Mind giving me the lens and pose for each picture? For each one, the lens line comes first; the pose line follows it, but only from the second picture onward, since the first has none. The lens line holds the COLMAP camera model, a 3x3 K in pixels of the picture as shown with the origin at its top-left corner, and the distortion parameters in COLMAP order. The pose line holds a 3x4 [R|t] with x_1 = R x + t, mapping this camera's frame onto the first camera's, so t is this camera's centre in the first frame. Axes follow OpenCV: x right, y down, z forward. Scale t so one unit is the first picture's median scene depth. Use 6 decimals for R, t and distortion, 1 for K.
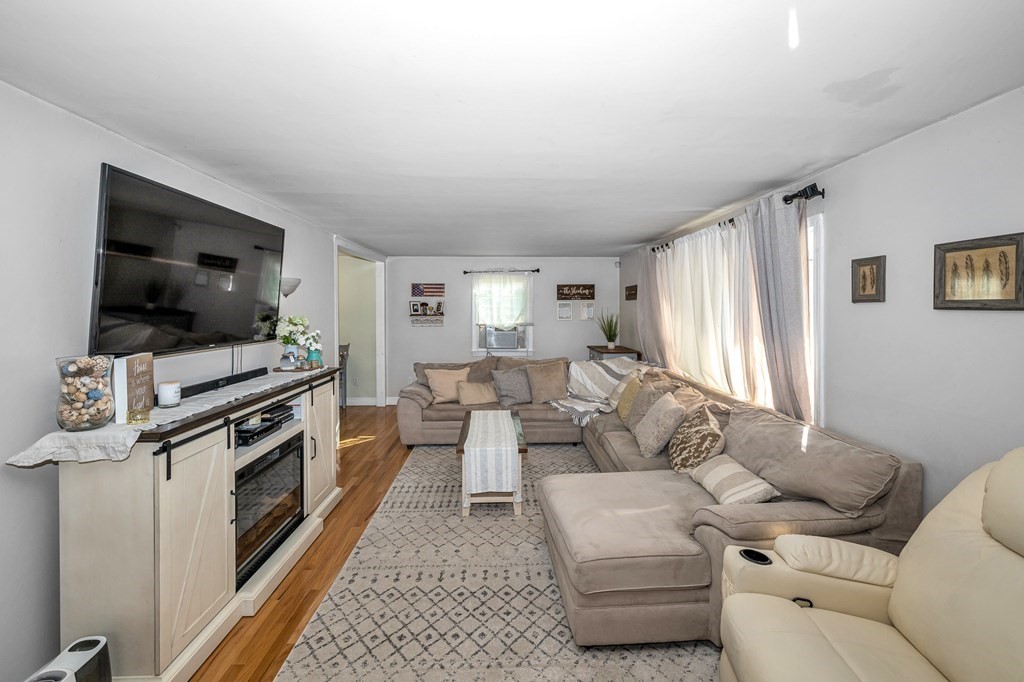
lens RADIAL K [[408.4, 0, 516.6], [0, 408.4, 310.7], [0, 0, 1]] dist [0.004002, 0.000195]
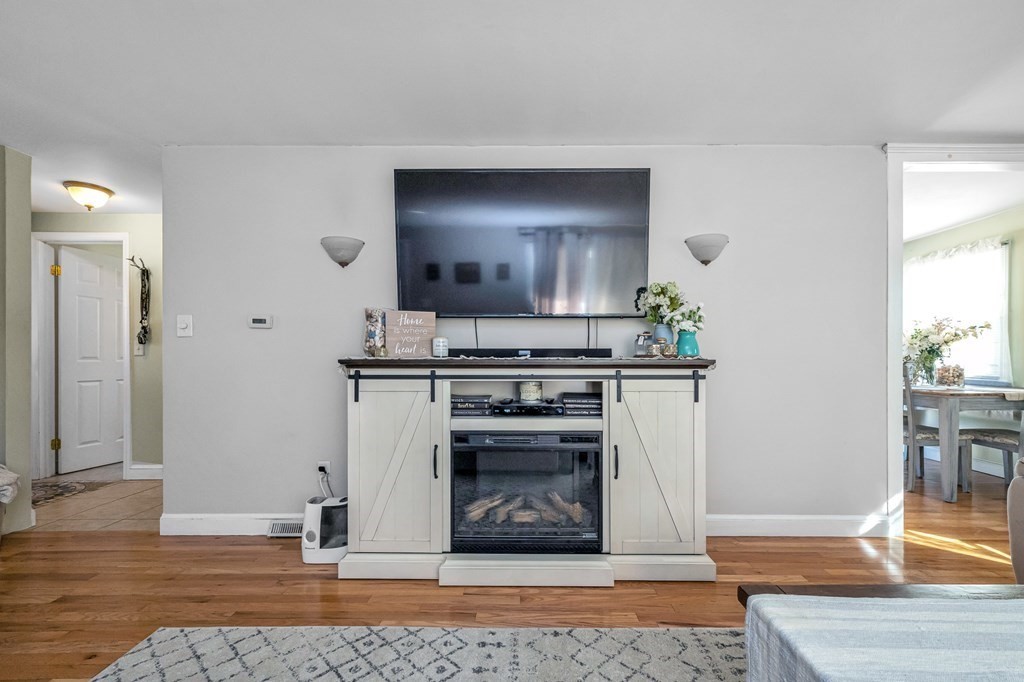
lens RADIAL K [[408.4, 0, 536.7], [0, 408.4, 363.1], [0, 0, 1]] dist [0.004002, 0.000195]
pose [[-0.038998, 0.009992, -0.999189, 0.238054], [0.002676, 0.999947, 0.009895, 0.190190], [0.999236, -0.002288, -0.039023, 1.060920]]
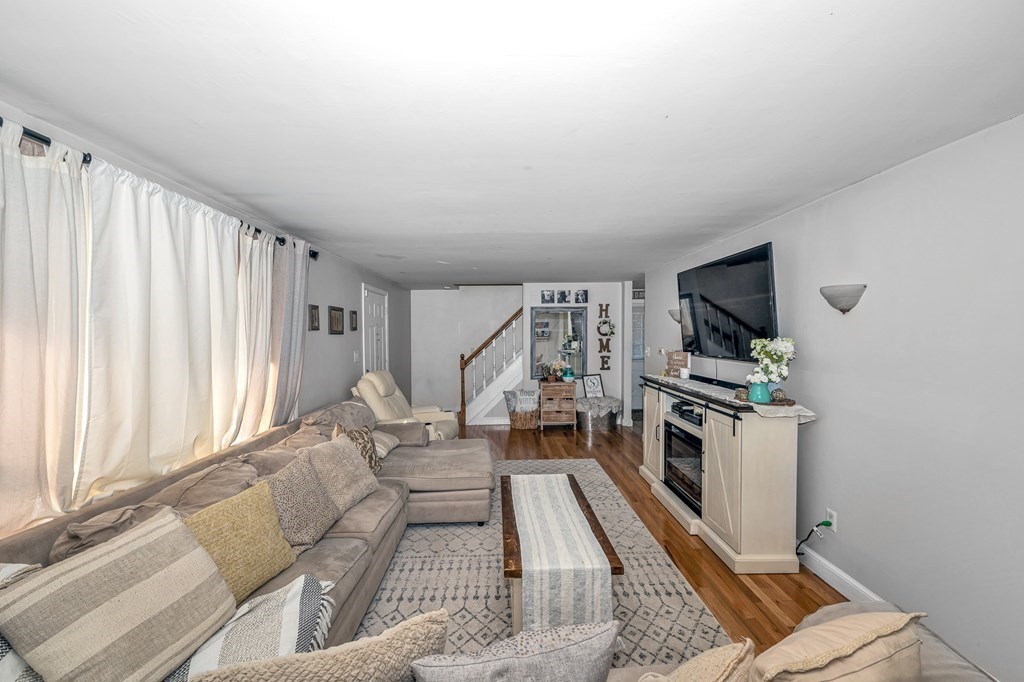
lens RADIAL K [[408.4, 0, 519.2], [0, 408.4, 344.5], [0, 0, 1]] dist [0.004002, 0.000195]
pose [[-0.999993, 0.000422, 0.003838, -0.023564], [0.000504, 0.999768, 0.021526, 0.004691], [-0.003828, 0.021528, -0.999761, 2.463136]]
